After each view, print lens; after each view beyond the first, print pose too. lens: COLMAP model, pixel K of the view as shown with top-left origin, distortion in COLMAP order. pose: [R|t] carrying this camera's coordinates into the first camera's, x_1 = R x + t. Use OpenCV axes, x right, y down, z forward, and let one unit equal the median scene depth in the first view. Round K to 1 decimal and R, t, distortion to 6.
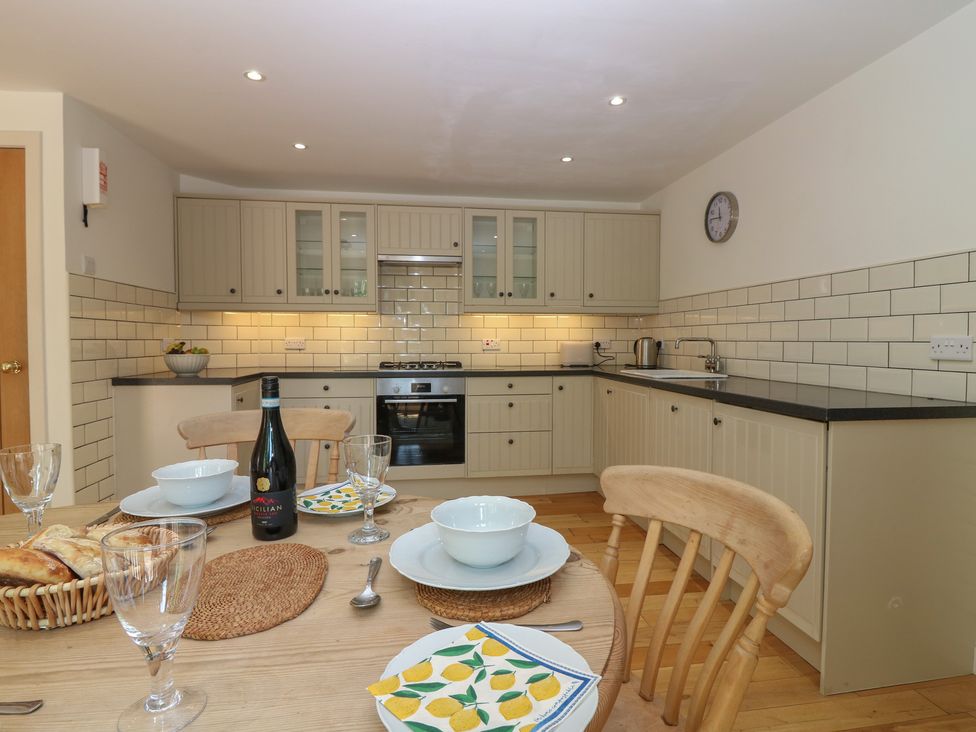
lens RADIAL K [[526.5, 0, 491.8], [0, 526.5, 352.9], [0, 0, 1]] dist [0.001698, -0.016622]
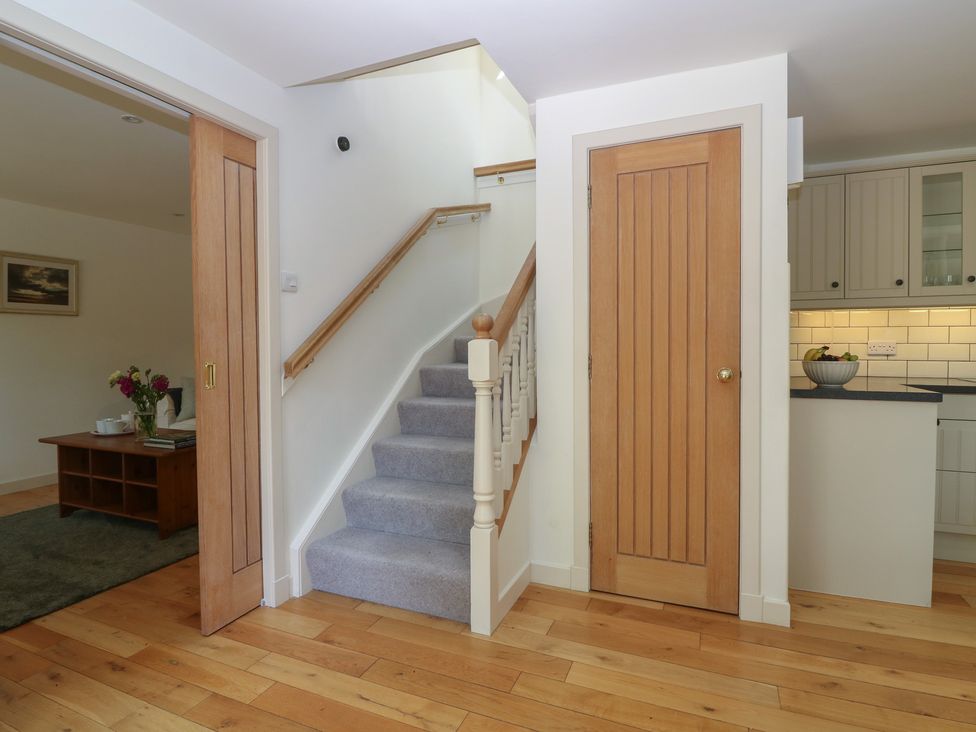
lens RADIAL K [[513.1, 0, 492.0], [0, 513.1, 356.7], [0, 0, 1]] dist [-0.004096, -0.014046]
pose [[0.853457, 0.005816, -0.521130, -0.532237], [-0.005983, 0.999981, 0.001363, -0.001957], [0.521128, 0.001955, 0.853476, 0.030171]]
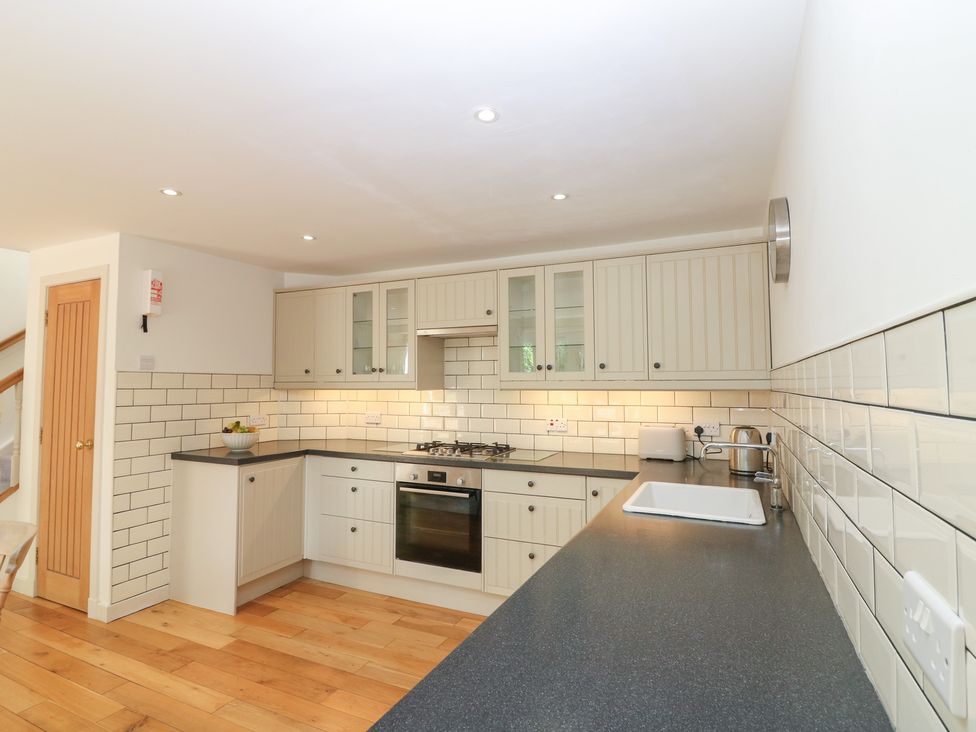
lens RADIAL K [[508.8, 0, 494.7], [0, 508.8, 357.5], [0, 0, 1]] dist [0.002428, -0.014164]
pose [[0.840084, -0.031317, -0.541552, 0.418217], [-0.012148, 0.996996, -0.076499, -0.069937], [0.542321, 0.070844, 0.837179, 0.315705]]
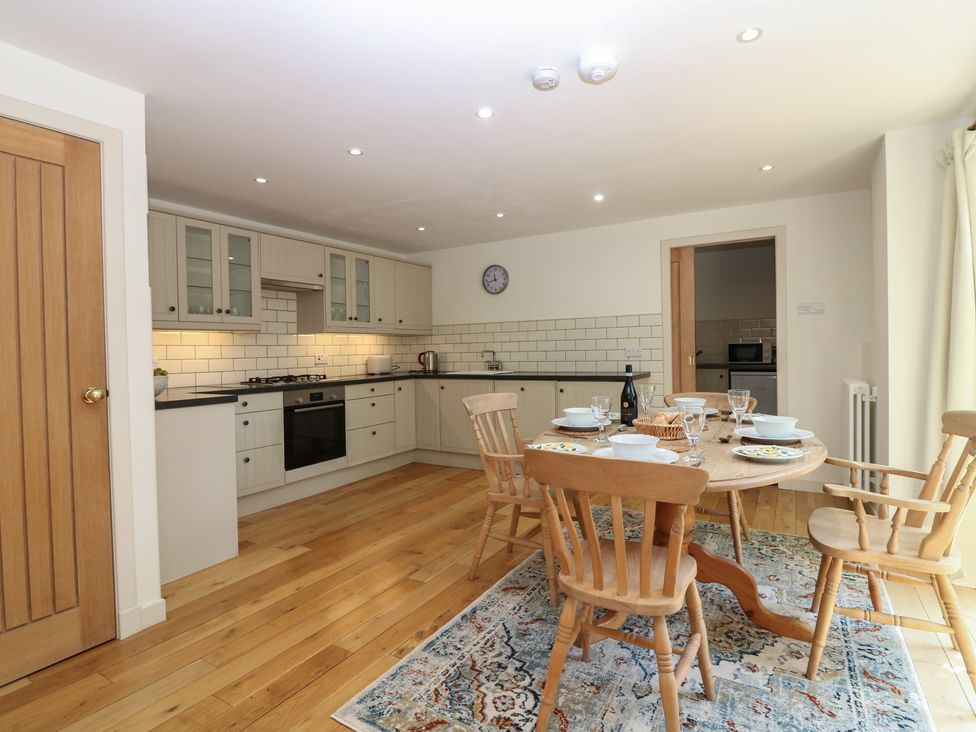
lens RADIAL K [[508.8, 0, 494.7], [0, 508.8, 357.5], [0, 0, 1]] dist [0.002428, -0.014164]
pose [[0.625266, -0.026120, 0.779975, -0.763135], [0.041645, 0.999132, 0.000075, -0.004544], [-0.779300, 0.032435, 0.625811, -0.020957]]
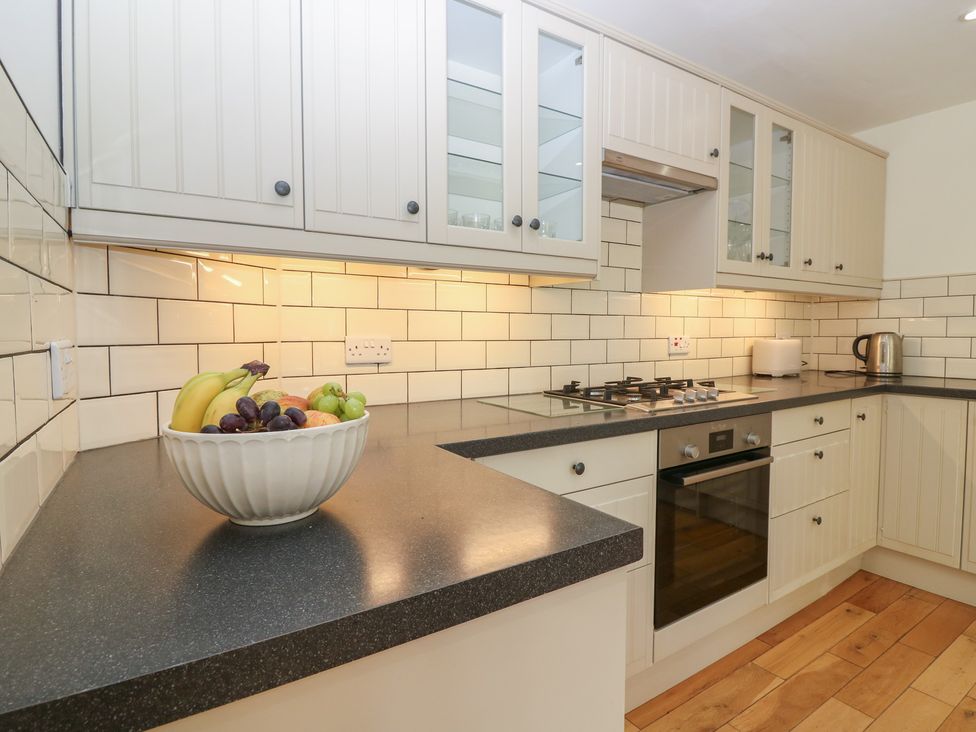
lens RADIAL K [[513.1, 0, 492.0], [0, 513.1, 356.7], [0, 0, 1]] dist [-0.004096, -0.014046]
pose [[0.908579, -0.023937, 0.417027, -0.506745], [0.016400, 0.999631, 0.021647, -0.021957], [-0.417392, -0.012828, 0.908636, 0.667078]]
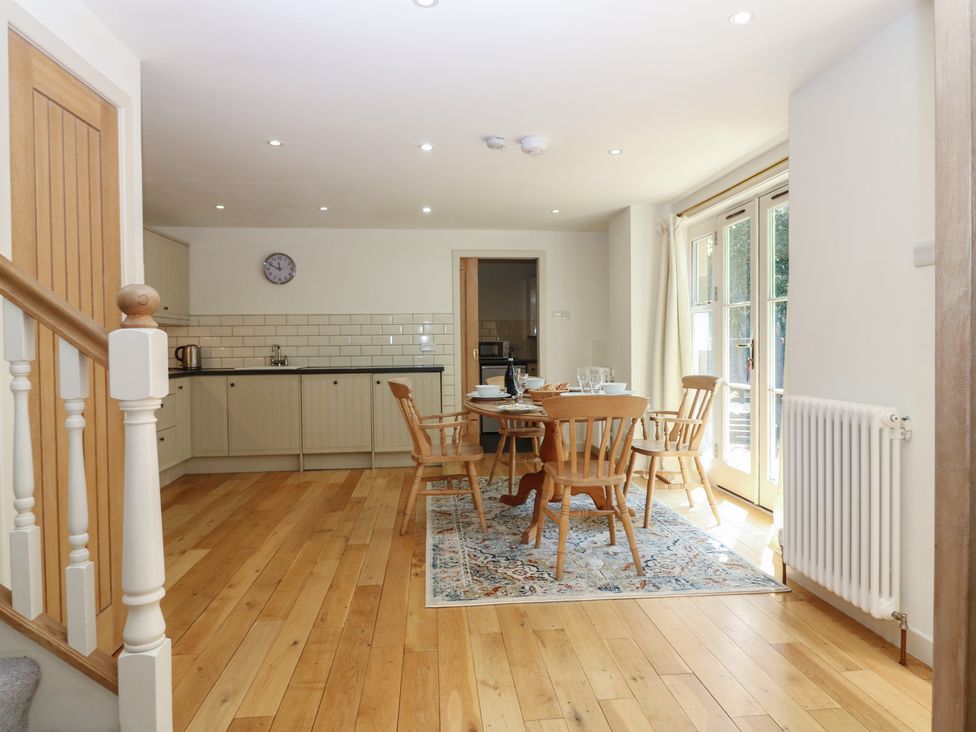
lens RADIAL K [[597.6, 0, 496.1], [0, 597.6, 360.3], [0, 0, 1]] dist [-0.000548, -0.002524]
pose [[0.033780, -0.026459, 0.999079, -1.204002], [0.037191, 0.998990, 0.025199, -0.001611], [-0.998737, 0.036305, 0.034730, 0.258601]]
